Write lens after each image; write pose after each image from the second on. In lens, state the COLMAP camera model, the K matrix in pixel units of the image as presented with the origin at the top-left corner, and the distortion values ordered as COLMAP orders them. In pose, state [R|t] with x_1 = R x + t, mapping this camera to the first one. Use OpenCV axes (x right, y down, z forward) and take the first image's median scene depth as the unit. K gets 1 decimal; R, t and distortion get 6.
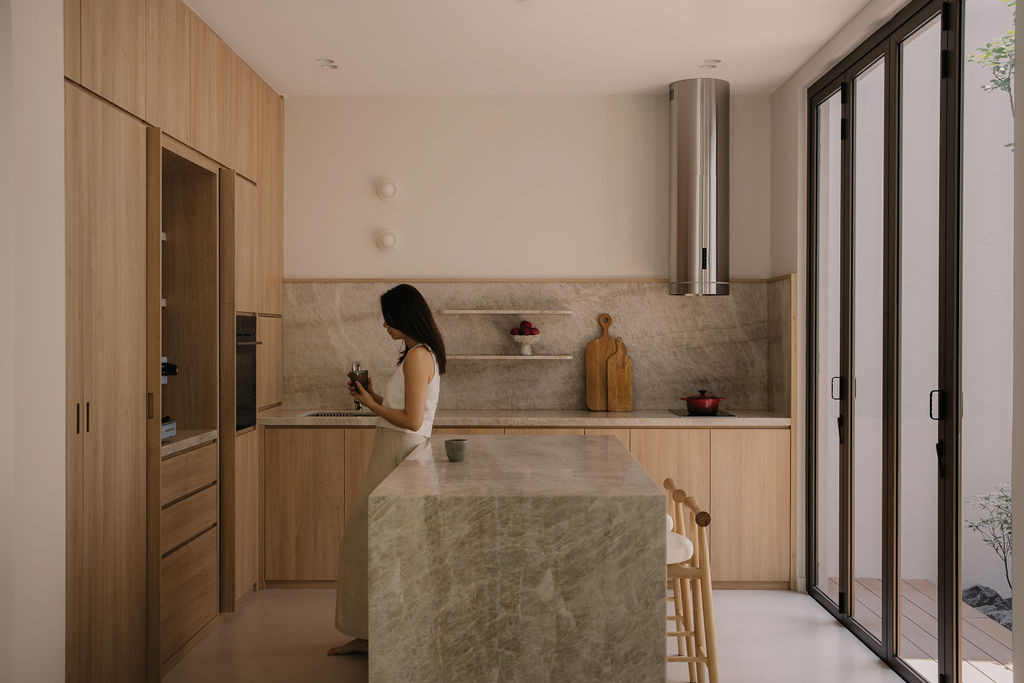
lens RADIAL K [[1086.7, 0, 512.0], [0, 1086.7, 341.5], [0, 0, 1]] dist [0.008487, 0.006582]
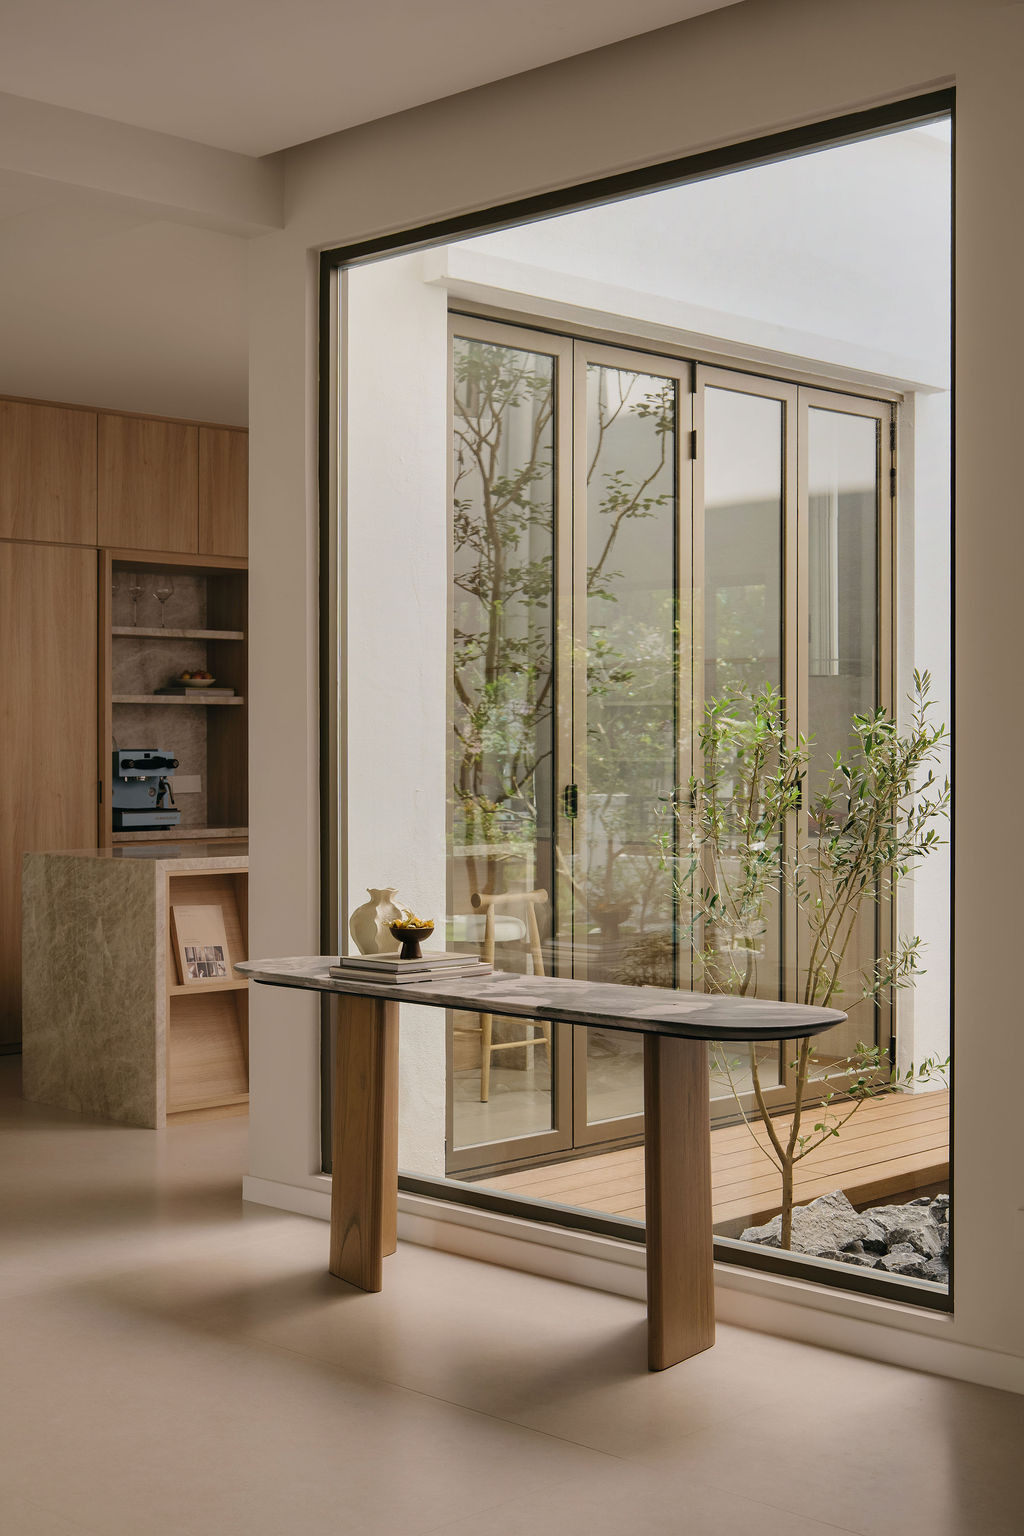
lens RADIAL K [[2142.9, 0, 512.0], [0, 2142.9, 768.0], [0, 0, 1]] dist [0.013235, -0.006911]
pose [[0.703921, 0.009584, -0.710214, 1.564088], [-0.008609, 0.999951, 0.004961, 0.018251], [0.710226, 0.002622, 0.703968, -0.285182]]
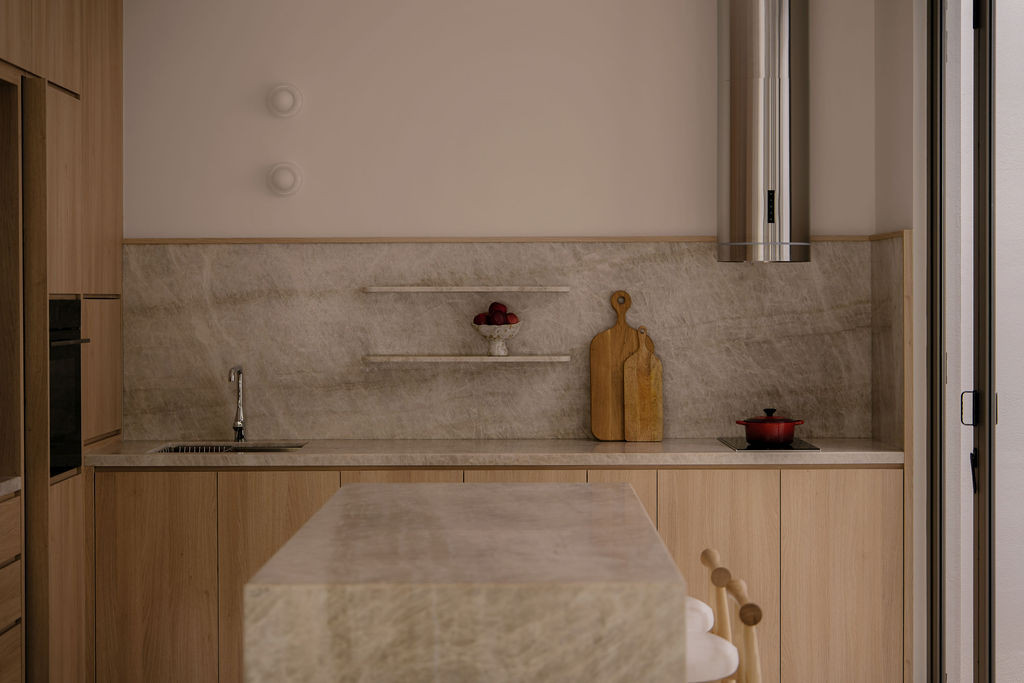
lens RADIAL K [[1747.5, 0, 510.0], [0, 1747.5, 324.5], [0, 0, 1]] dist [0.009910, -0.079804]
pose [[0.999971, -0.003643, 0.006615, 0.019748], [0.003590, 0.999961, 0.008017, -0.021314], [-0.006644, -0.007993, 0.999946, -0.062895]]
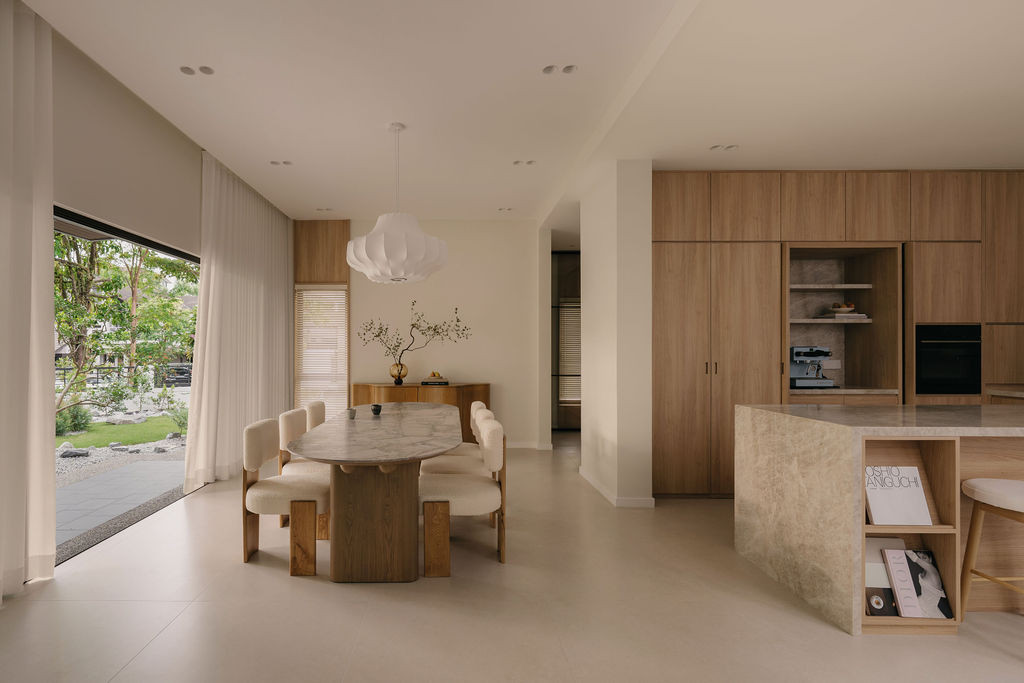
lens RADIAL K [[453.5, 0, 447.5], [0, 453.5, 353.6], [0, 0, 1]] dist [-0.013423, 0.003985]
pose [[-0.016951, 0.004728, -0.999845, 0.588994], [-0.007408, 0.999961, 0.004854, 0.028966], [0.999829, 0.007490, -0.016916, 0.326703]]
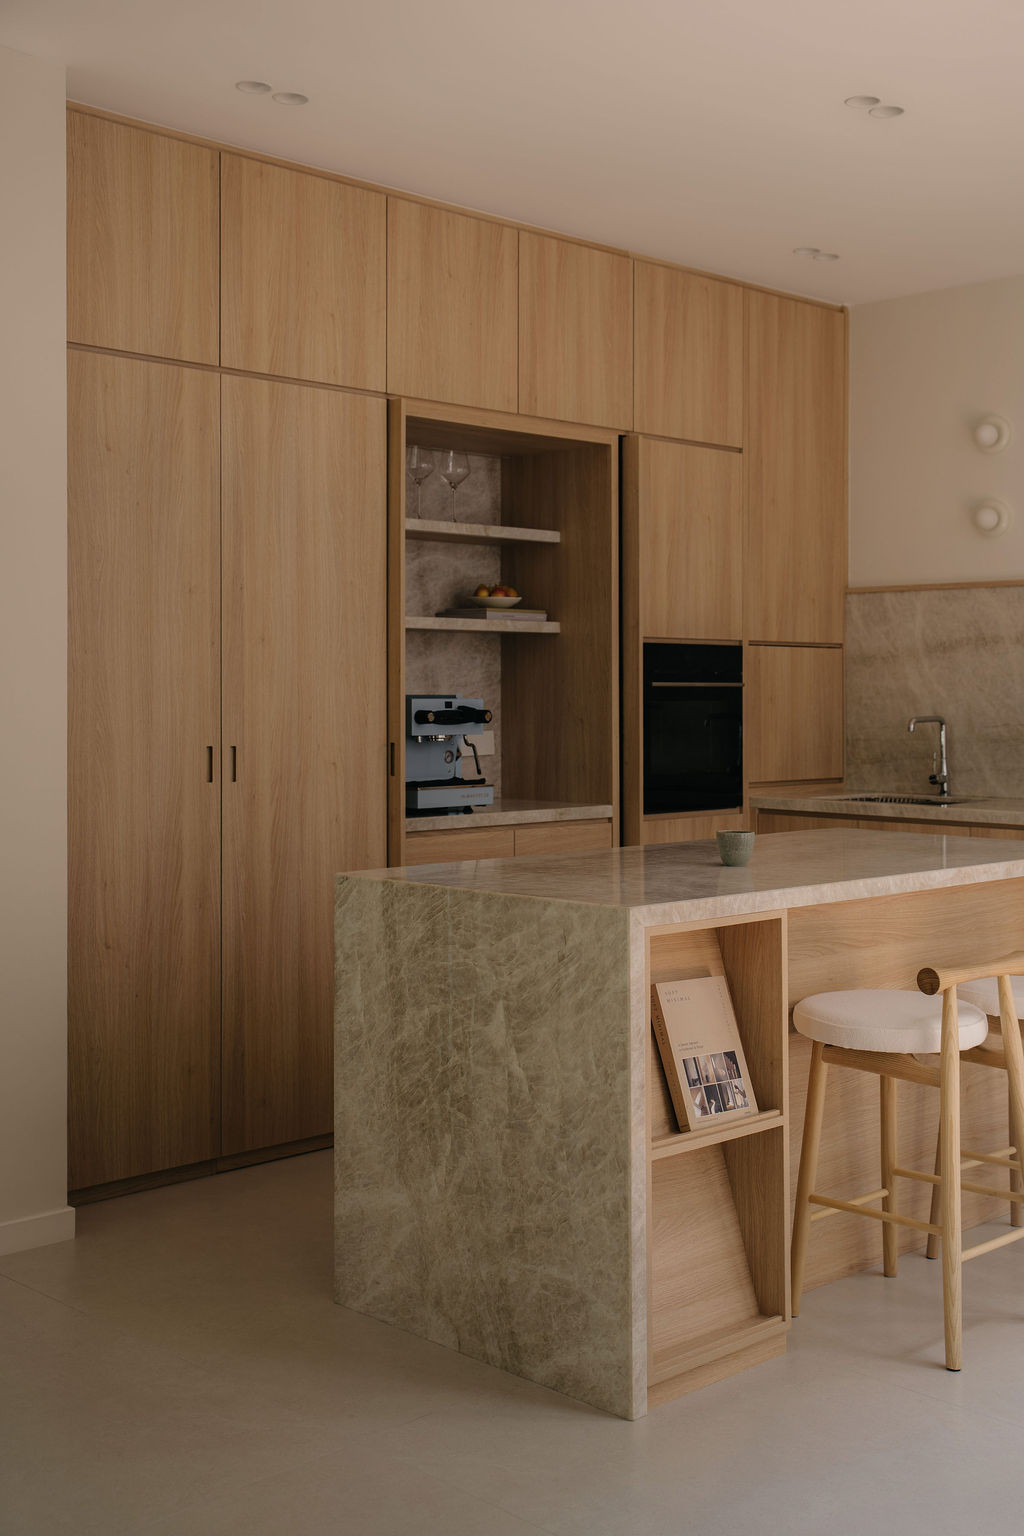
lens RADIAL K [[1790.1, 0, 509.5], [0, 1790.1, 691.8], [0, 0, 1]] dist [0.034933, 0.031221]
pose [[0.701900, 0.002845, -0.712270, 0.624567], [-0.007906, 0.999962, -0.003797, 0.015001], [0.712231, 0.008296, 0.701896, 0.162619]]
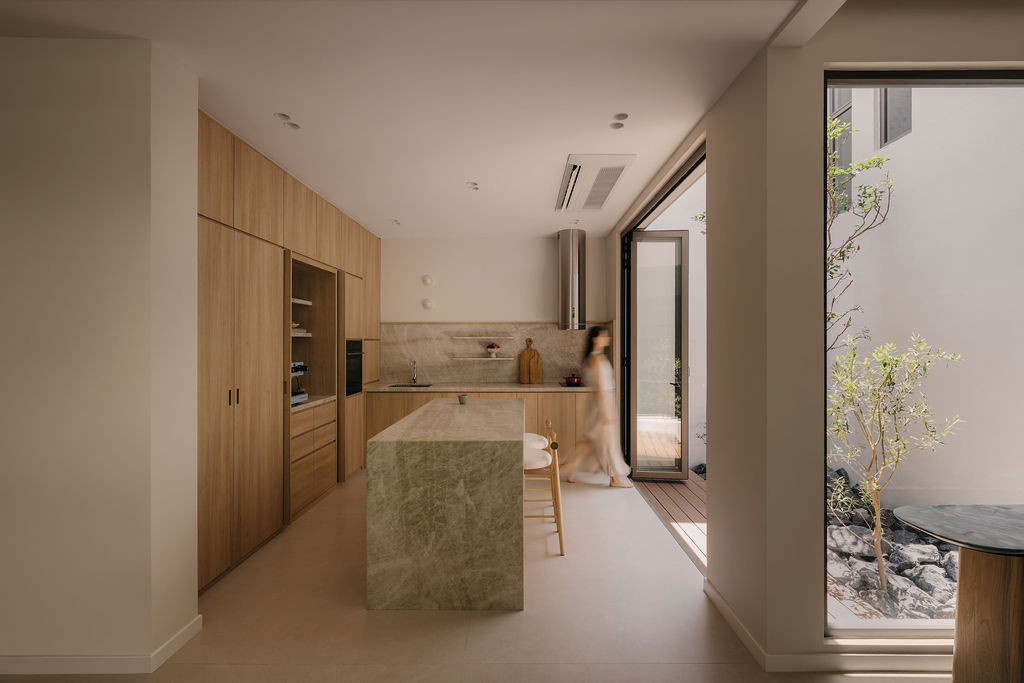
lens RADIAL K [[451.8, 0, 521.4], [0, 451.8, 339.3], [0, 0, 1]] dist [0.001681, -0.000103]
pose [[0.999995, -0.001230, 0.002918, 0.102068], [0.001265, 0.999924, -0.012268, -0.019266], [-0.002903, 0.012271, 0.999920, 0.155363]]
